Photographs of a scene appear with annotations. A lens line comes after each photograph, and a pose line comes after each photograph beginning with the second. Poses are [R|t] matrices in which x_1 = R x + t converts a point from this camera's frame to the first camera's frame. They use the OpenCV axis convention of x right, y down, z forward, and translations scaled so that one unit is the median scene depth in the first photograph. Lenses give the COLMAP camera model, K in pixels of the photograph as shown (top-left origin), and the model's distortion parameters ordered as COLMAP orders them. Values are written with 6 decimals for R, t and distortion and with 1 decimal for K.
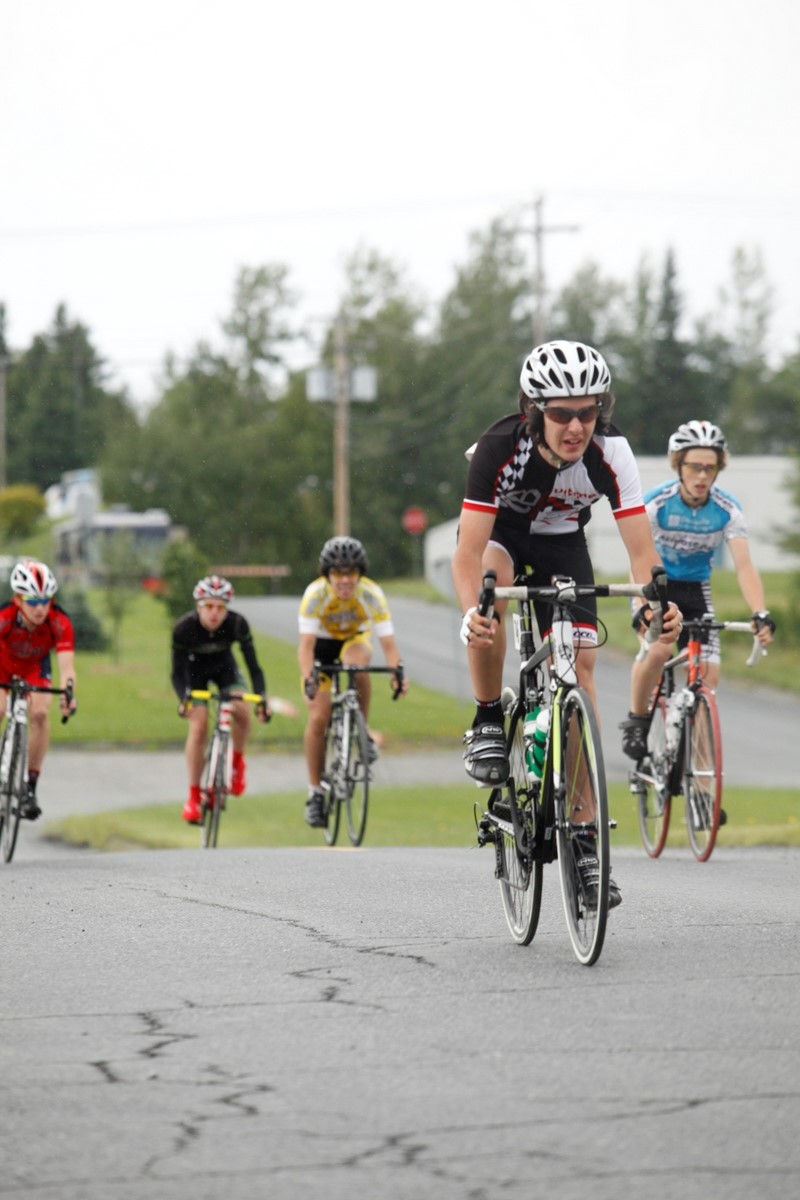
lens RADIAL K [[6895.6, 0, 400.0], [0, 6895.6, 600.0], [0, 0, 1]] dist [2.073733, 11.355286]
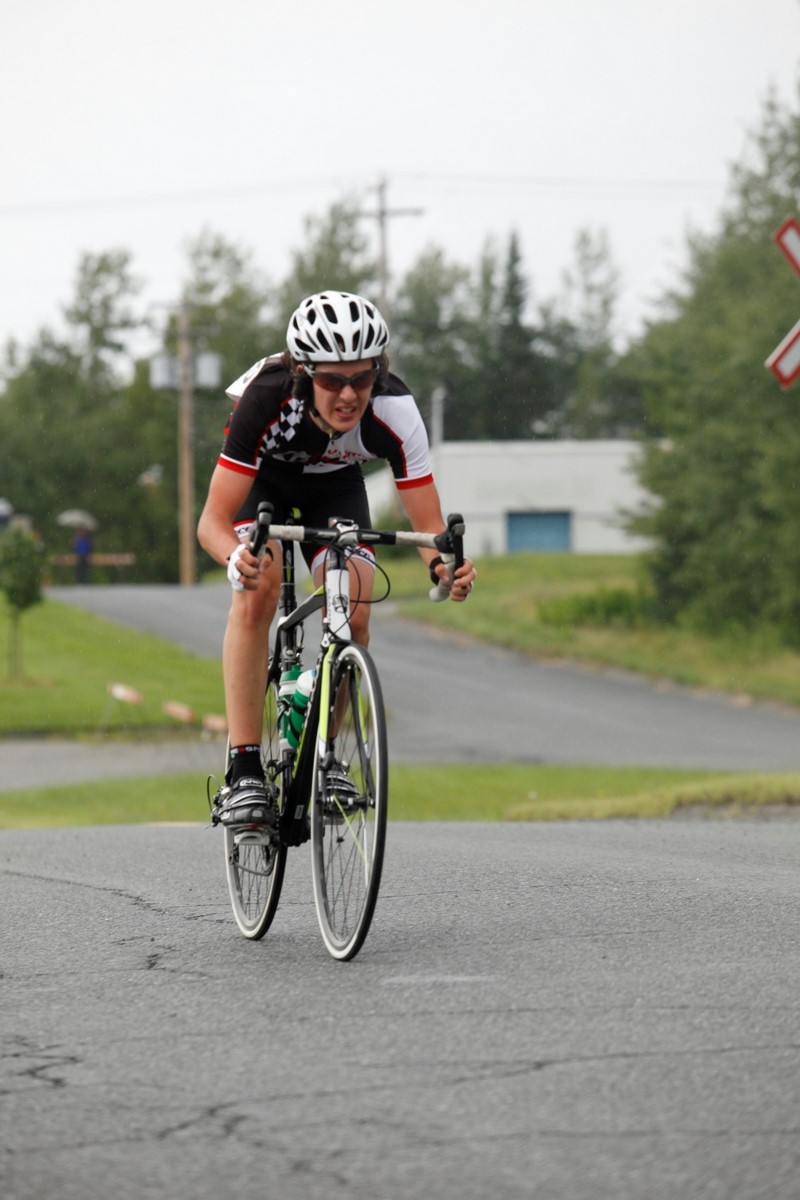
lens RADIAL K [[6895.6, 0, 400.0], [0, 6895.6, 600.0], [0, 0, 1]] dist [2.073733, 11.355286]
pose [[0.999721, -0.009066, 0.021806, 0.003219], [0.009044, 0.999958, 0.001104, 0.007389], [-0.021816, -0.000907, 0.999762, 0.065801]]
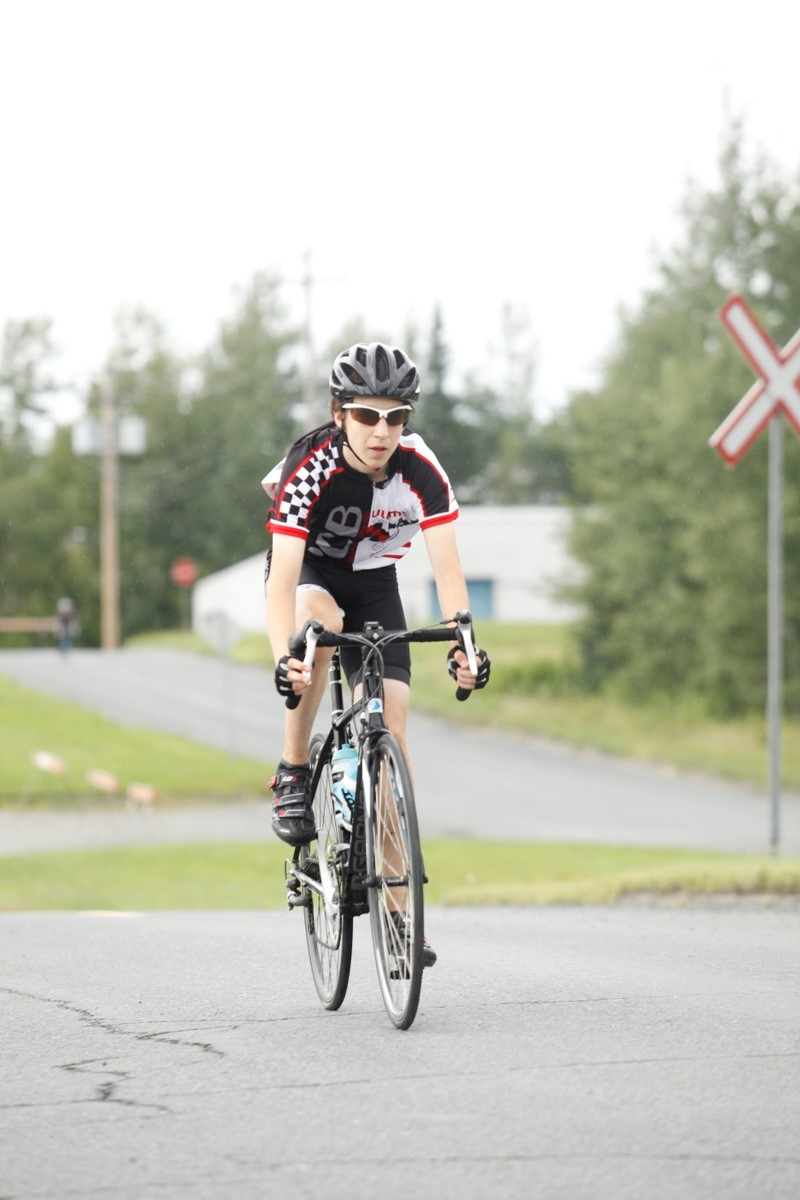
lens RADIAL K [[6852.8, 0, 400.0], [0, 6852.8, 600.0], [0, 0, 1]] dist [1.792490, 19.217679]
pose [[0.999418, -0.004178, 0.033843, -0.002343], [0.004444, 0.999960, -0.007815, 0.001677], [-0.033809, 0.007961, 0.999397, 0.120297]]
